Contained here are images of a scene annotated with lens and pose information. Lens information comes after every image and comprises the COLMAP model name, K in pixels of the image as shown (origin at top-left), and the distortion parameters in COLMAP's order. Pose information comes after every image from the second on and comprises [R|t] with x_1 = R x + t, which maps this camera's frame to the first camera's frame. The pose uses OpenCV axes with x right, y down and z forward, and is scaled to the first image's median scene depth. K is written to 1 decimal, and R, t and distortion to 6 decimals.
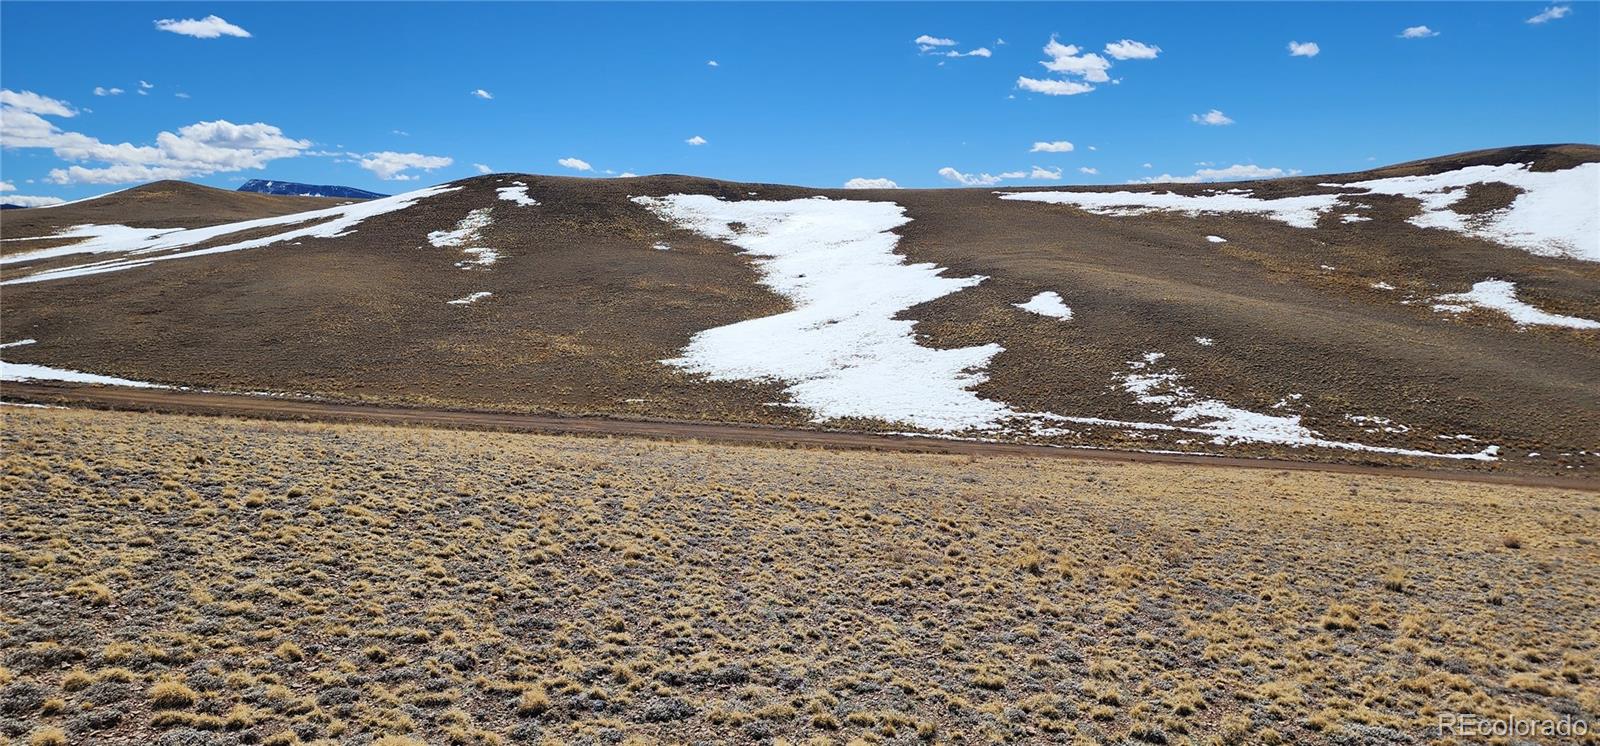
lens RADIAL K [[1054.4, 0, 824.5], [0, 1054.4, 391.5], [0, 0, 1]] dist [0.075679, -0.077727]
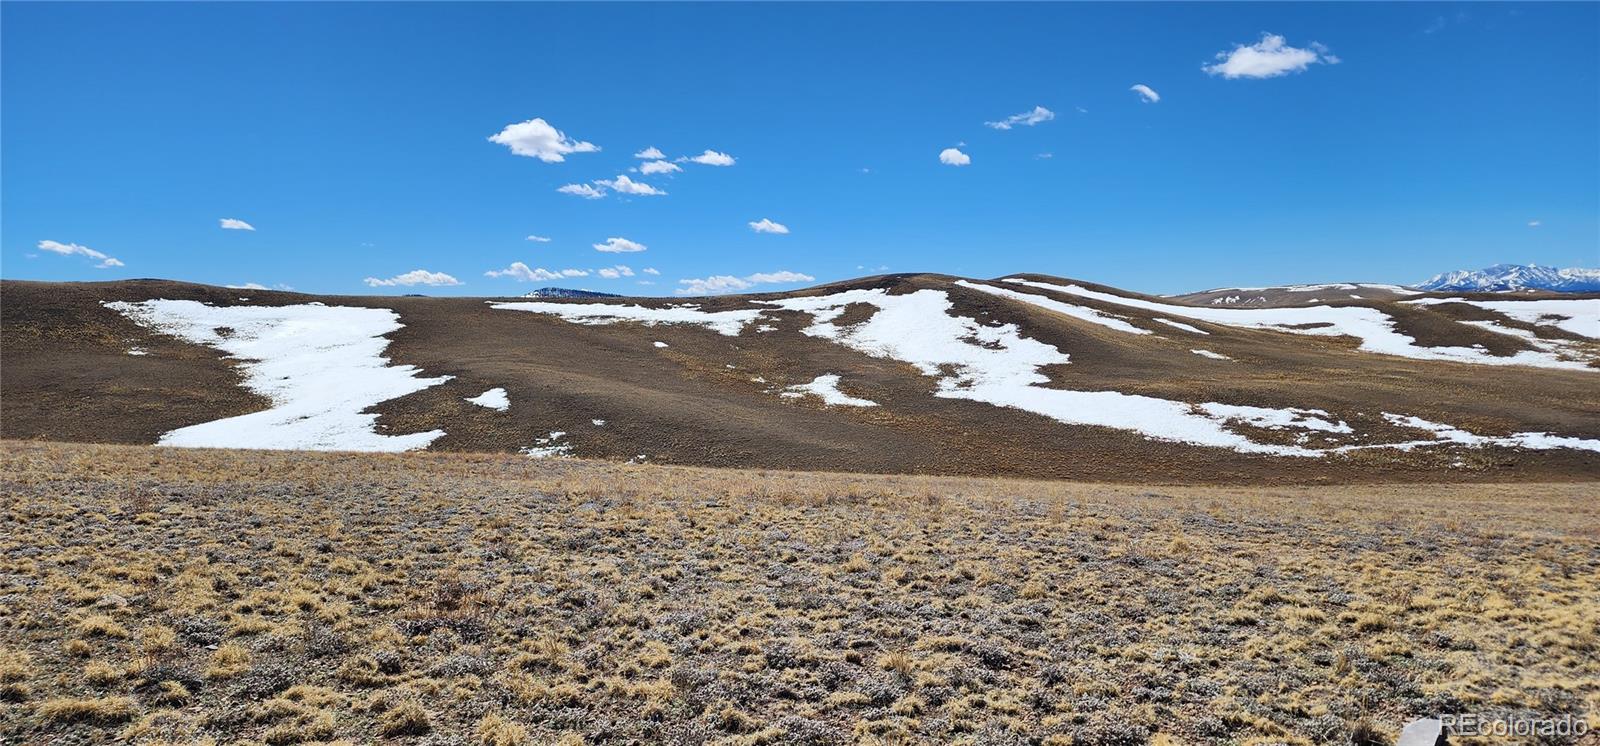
lens RADIAL K [[1054.4, 0, 824.5], [0, 1054.4, 391.5], [0, 0, 1]] dist [0.075679, -0.077727]
pose [[0.920001, -0.022061, 0.391295, 0.056646], [0.056709, 0.995401, -0.077212, 0.022280], [-0.387792, 0.093225, 0.917020, -0.236245]]
